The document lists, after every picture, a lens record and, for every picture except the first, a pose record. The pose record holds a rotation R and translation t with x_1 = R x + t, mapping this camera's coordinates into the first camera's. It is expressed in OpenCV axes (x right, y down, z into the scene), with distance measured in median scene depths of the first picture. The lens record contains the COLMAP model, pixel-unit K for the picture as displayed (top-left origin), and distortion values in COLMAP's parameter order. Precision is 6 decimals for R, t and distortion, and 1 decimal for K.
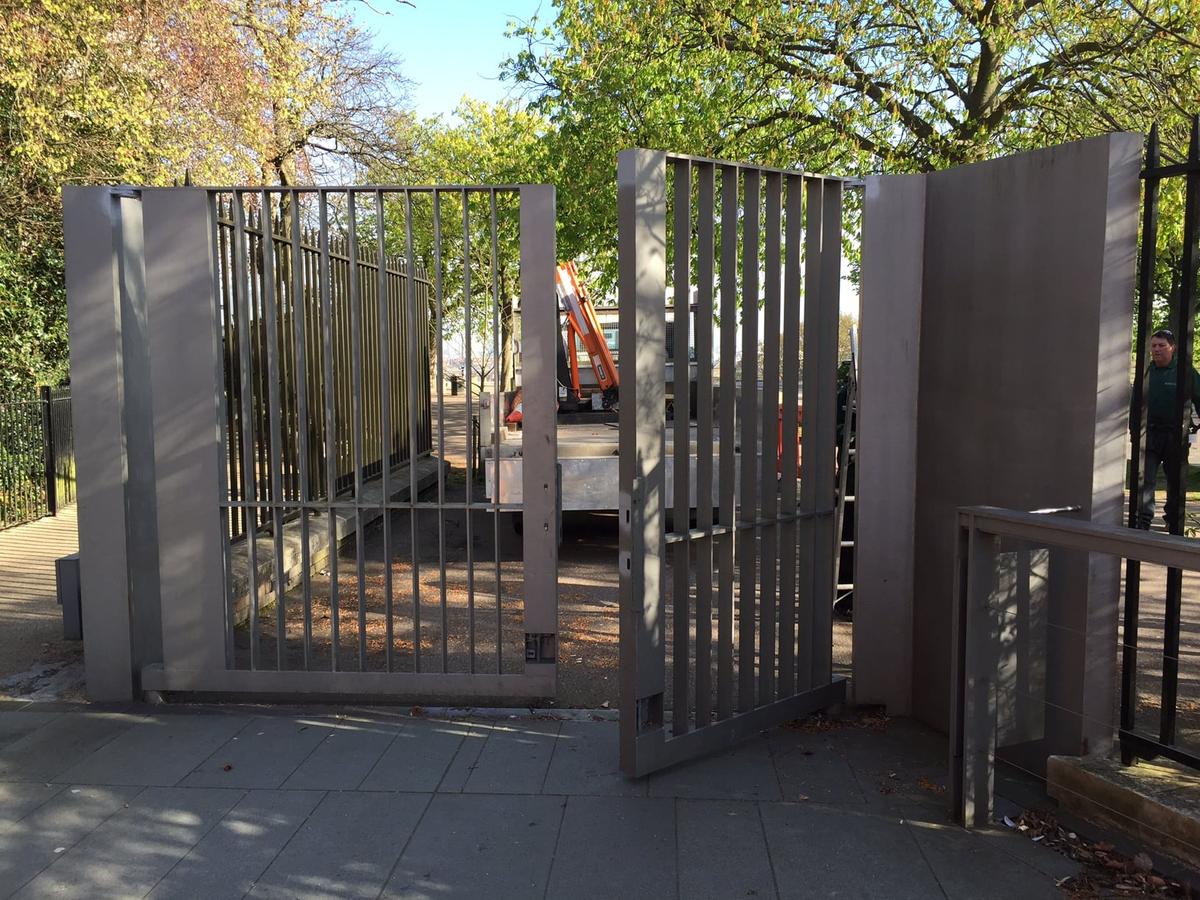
lens RADIAL K [[1047.3, 0, 600.0], [0, 1047.3, 450.0], [0, 0, 1]] dist [0.058580, -0.109239]
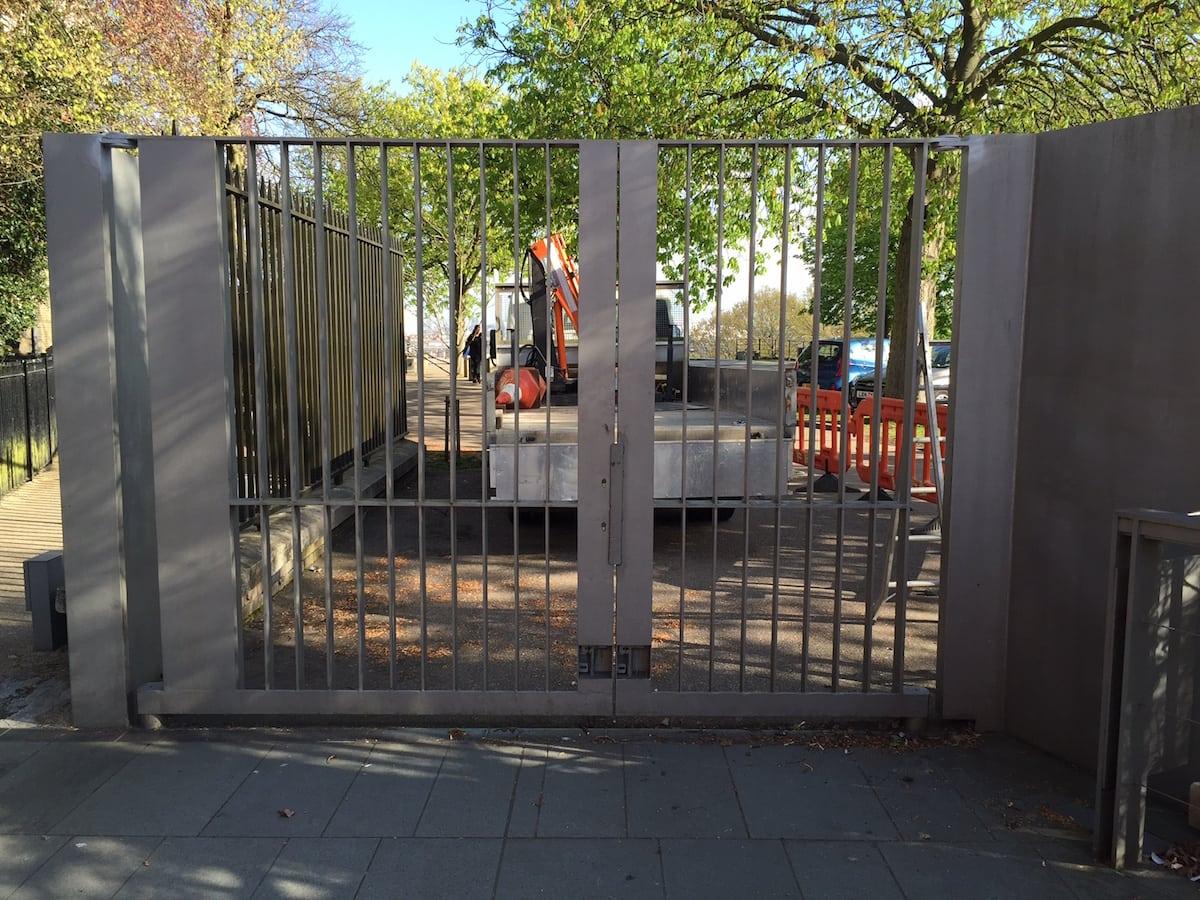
lens RADIAL K [[1047.3, 0, 600.0], [0, 1047.3, 450.0], [0, 0, 1]] dist [0.058580, -0.109239]
pose [[0.998157, -0.000334, 0.060688, -0.088756], [-0.000936, 0.999781, 0.020896, -0.008768], [-0.060682, -0.020914, 0.997938, 0.090342]]
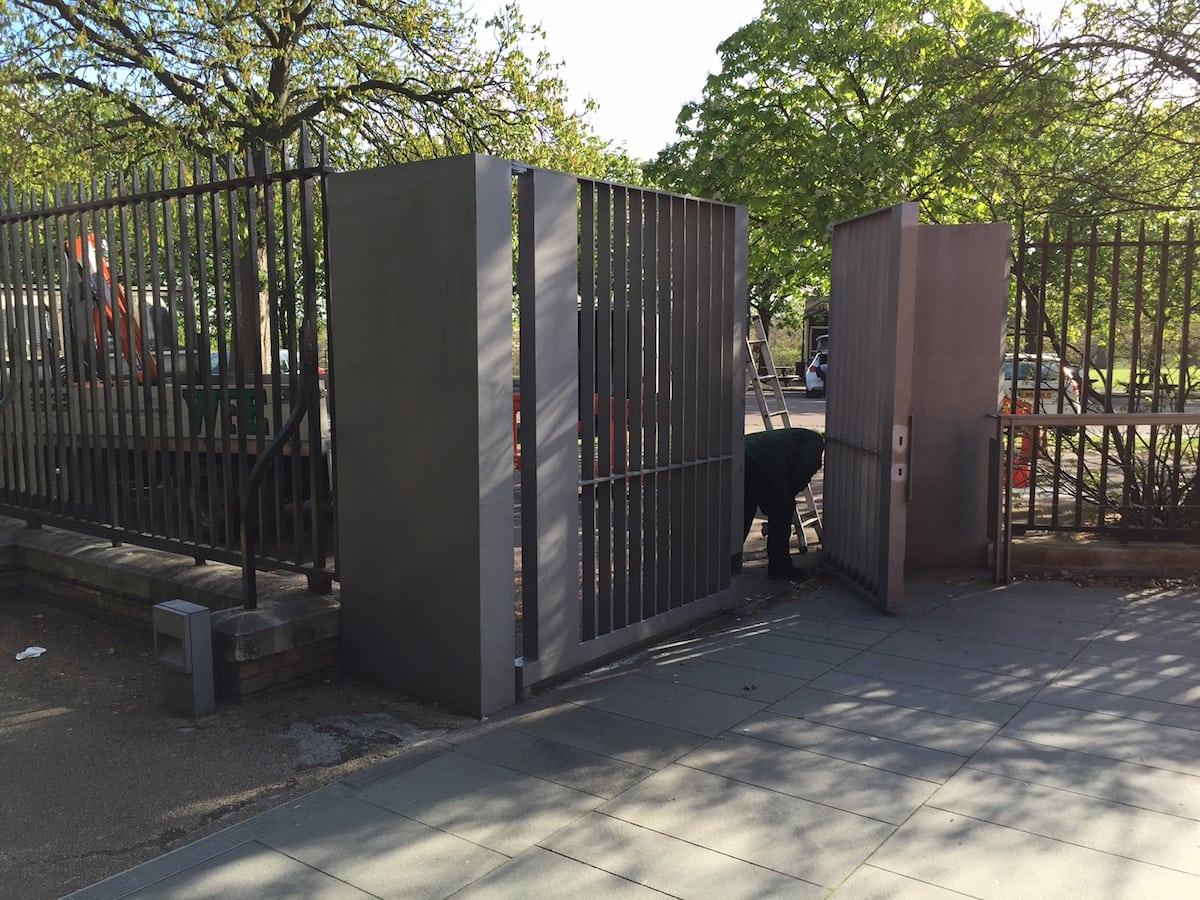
lens RADIAL K [[1047.3, 0, 600.0], [0, 1047.3, 450.0], [0, 0, 1]] dist [0.058580, -0.109239]
pose [[0.556984, -0.092465, 0.825360, -0.989510], [0.090614, 0.994616, 0.050277, -0.025658], [-0.825565, 0.046786, 0.562364, 0.334256]]
